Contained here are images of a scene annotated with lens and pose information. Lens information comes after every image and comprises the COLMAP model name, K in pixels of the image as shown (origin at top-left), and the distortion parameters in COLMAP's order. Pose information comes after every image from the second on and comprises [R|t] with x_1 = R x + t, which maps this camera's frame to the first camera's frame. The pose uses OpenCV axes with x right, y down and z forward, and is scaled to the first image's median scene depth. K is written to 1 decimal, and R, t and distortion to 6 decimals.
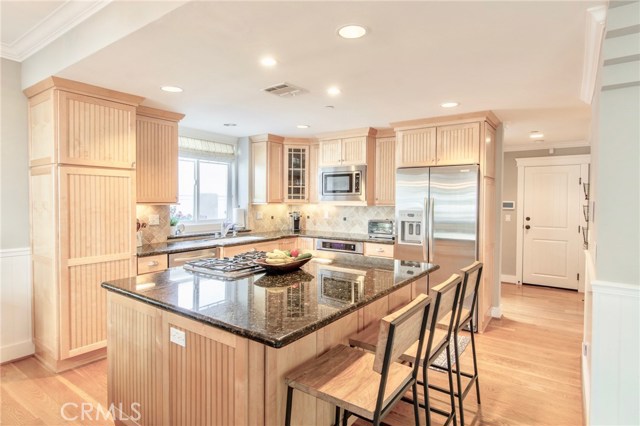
lens RADIAL K [[348.2, 0, 320.0], [0, 348.2, 213.0], [0, 0, 1]] dist [-0.000589, -0.000262]
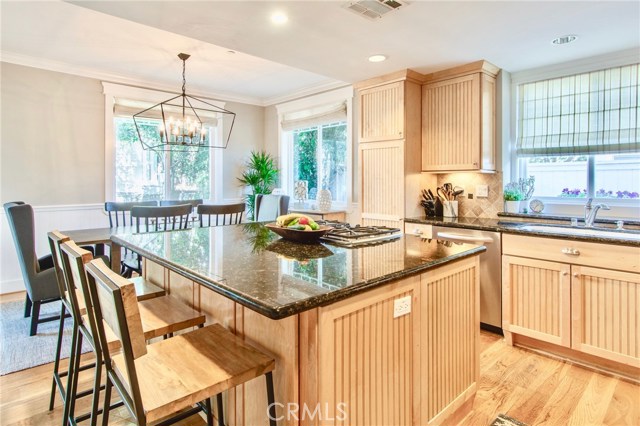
lens RADIAL K [[358.1, 0, 322.7], [0, 358.1, 178.8], [0, 0, 1]] dist [-0.002734, -0.001101]
pose [[-0.194219, -0.010195, -0.980905, 0.407261], [-0.039776, 0.999205, -0.002509, 0.006827], [0.980151, 0.038529, -0.194470, 0.672755]]
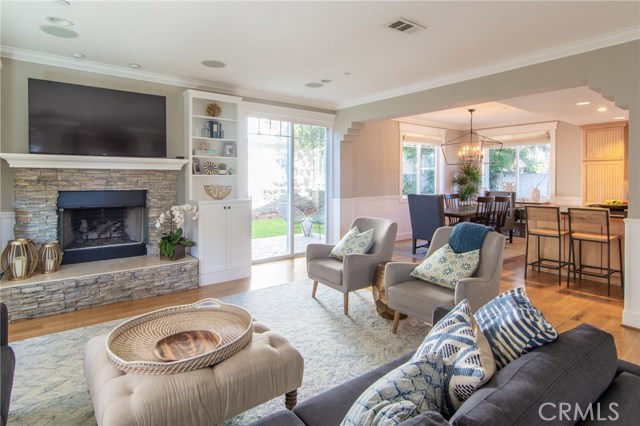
lens RADIAL K [[354.0, 0, 315.0], [0, 354.0, 177.1], [0, 0, 1]] dist [0.001746, -0.001847]
pose [[-0.299959, -0.011687, -0.953880, 1.259687], [-0.043365, 0.999058, 0.001396, 0.027452], [0.952966, 0.041784, -0.300183, -0.027328]]
